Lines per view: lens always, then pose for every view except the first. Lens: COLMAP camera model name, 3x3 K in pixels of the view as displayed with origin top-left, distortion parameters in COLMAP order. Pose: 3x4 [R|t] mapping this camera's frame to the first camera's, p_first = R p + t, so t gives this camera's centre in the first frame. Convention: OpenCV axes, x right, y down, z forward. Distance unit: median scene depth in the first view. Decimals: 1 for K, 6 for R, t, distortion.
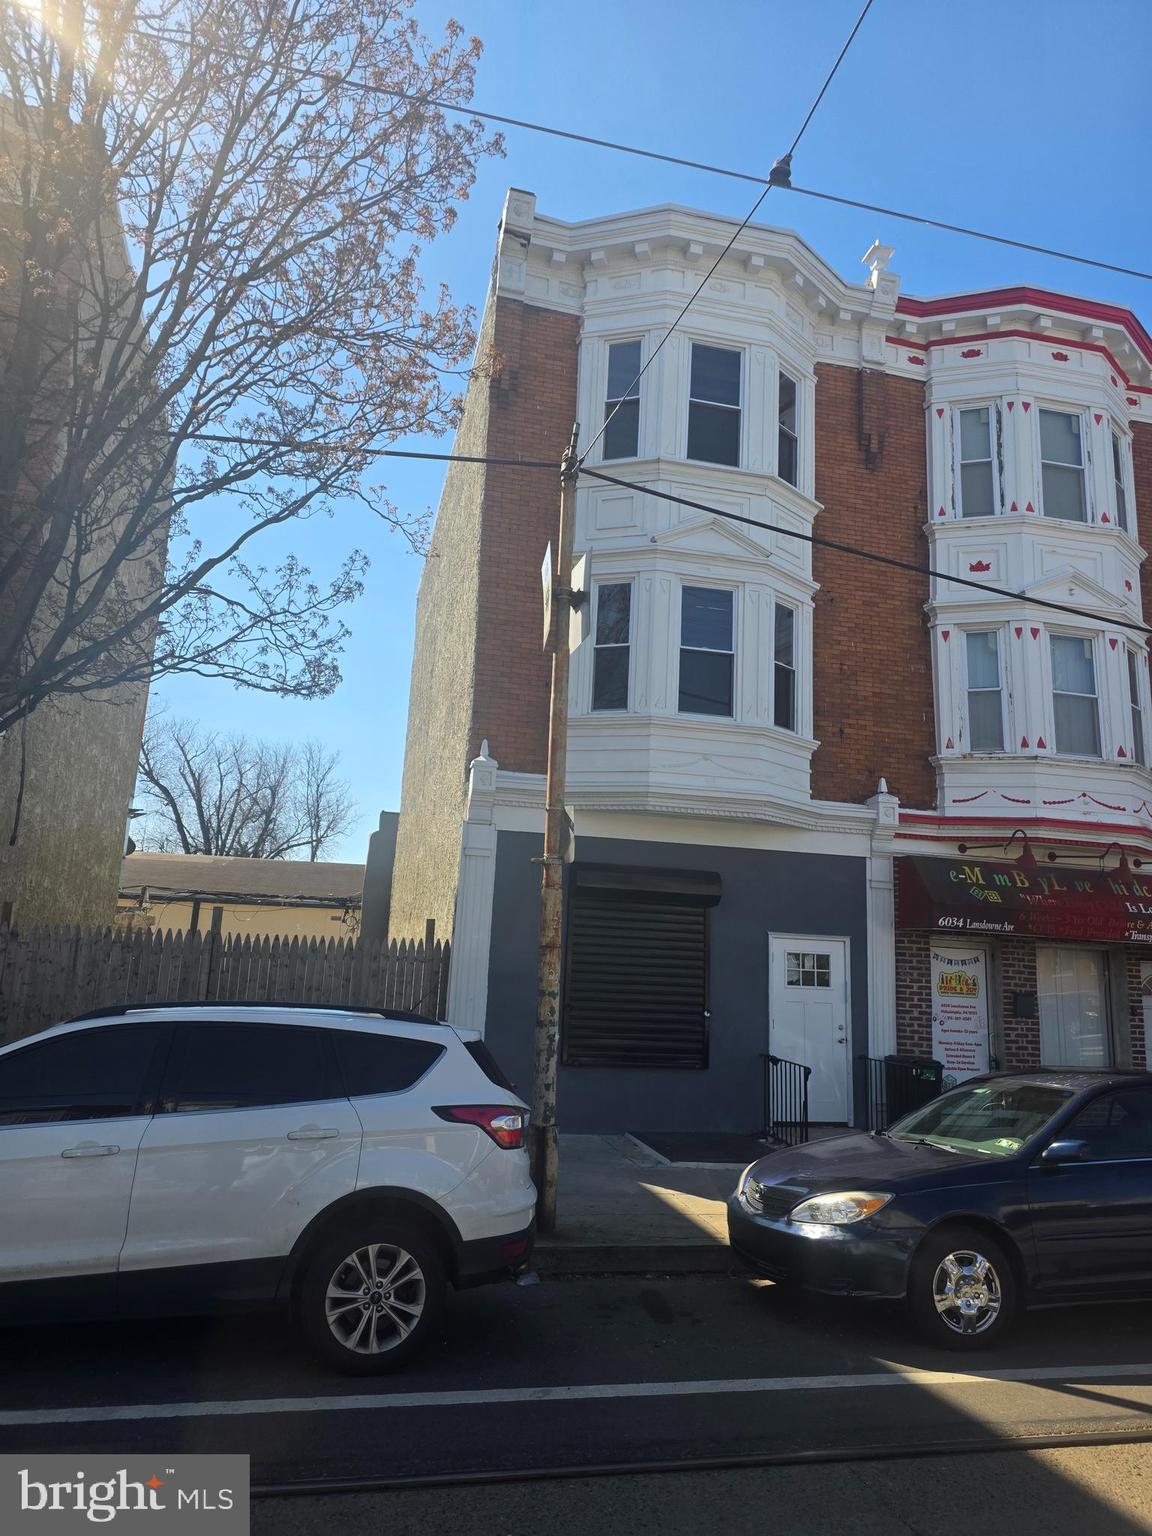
lens RADIAL K [[1015.6, 0, 568.0], [0, 1015.6, 750.4], [0, 0, 1]] dist [0.081556, -0.074282]
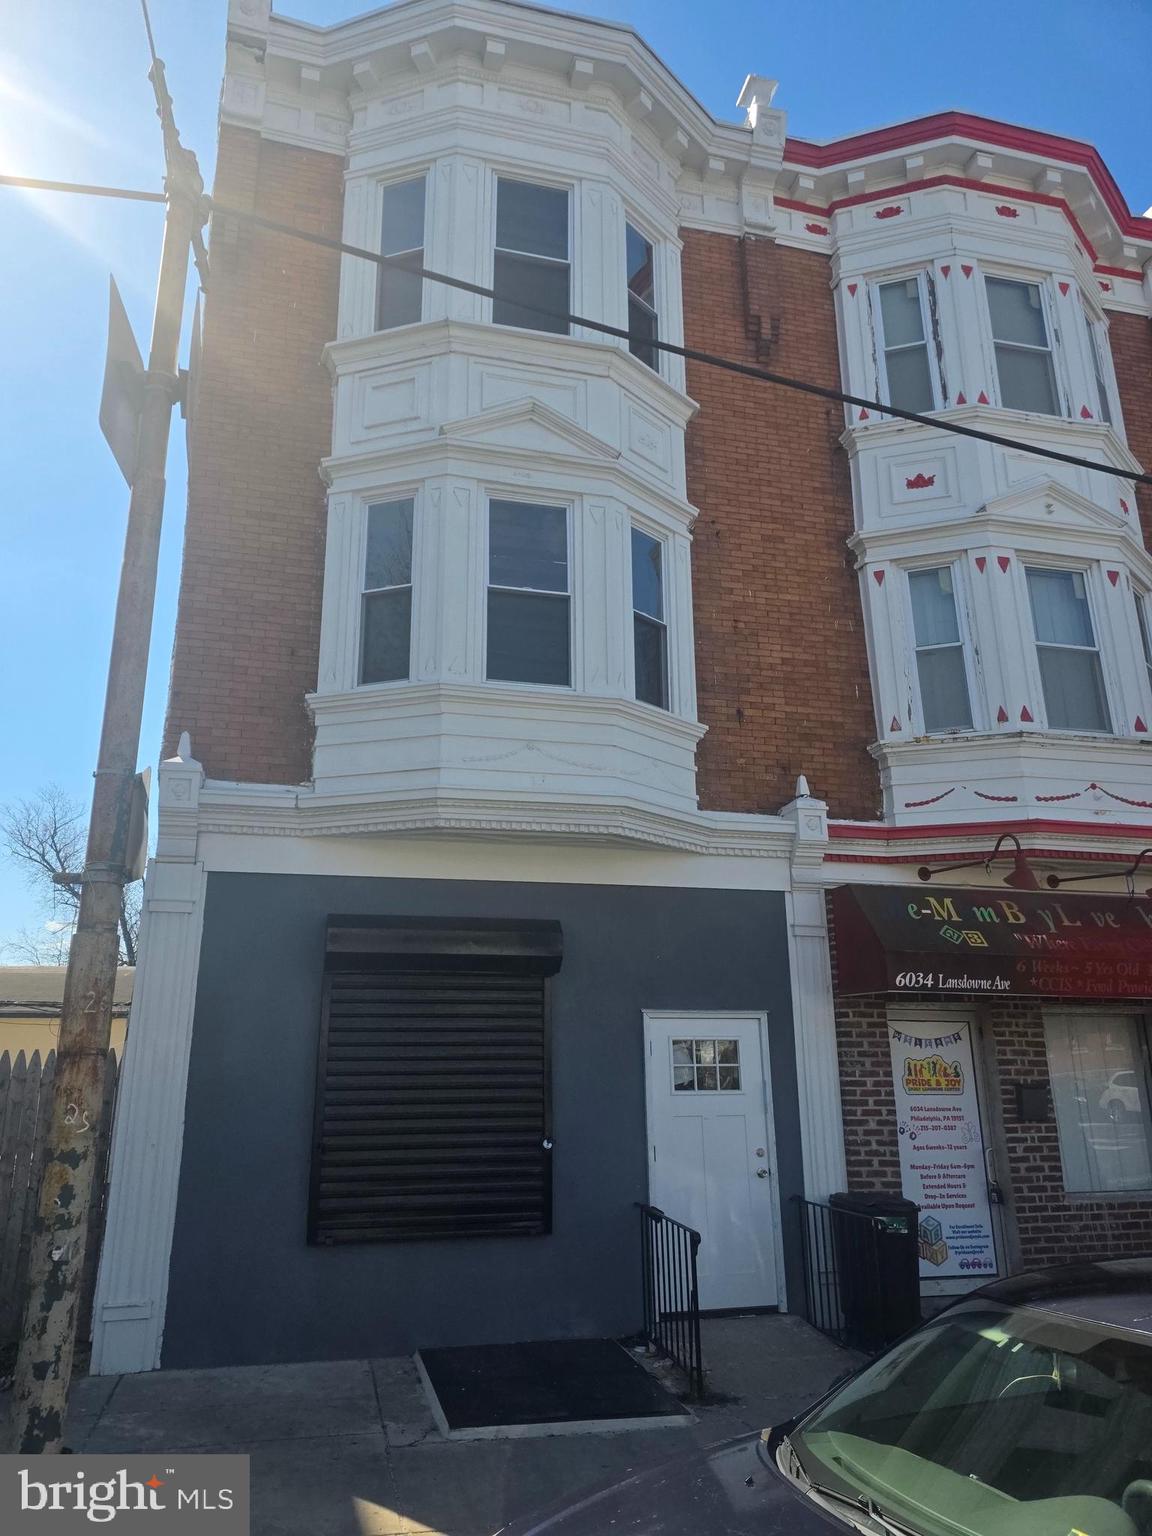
lens RADIAL K [[1029.6, 0, 543.1], [0, 1029.6, 771.8], [0, 0, 1]] dist [0.084664, -0.078046]
pose [[0.998764, -0.045159, 0.020748, 0.118293], [0.046527, 0.996391, -0.070997, 0.065457], [-0.017467, 0.071874, 0.997261, 0.305826]]
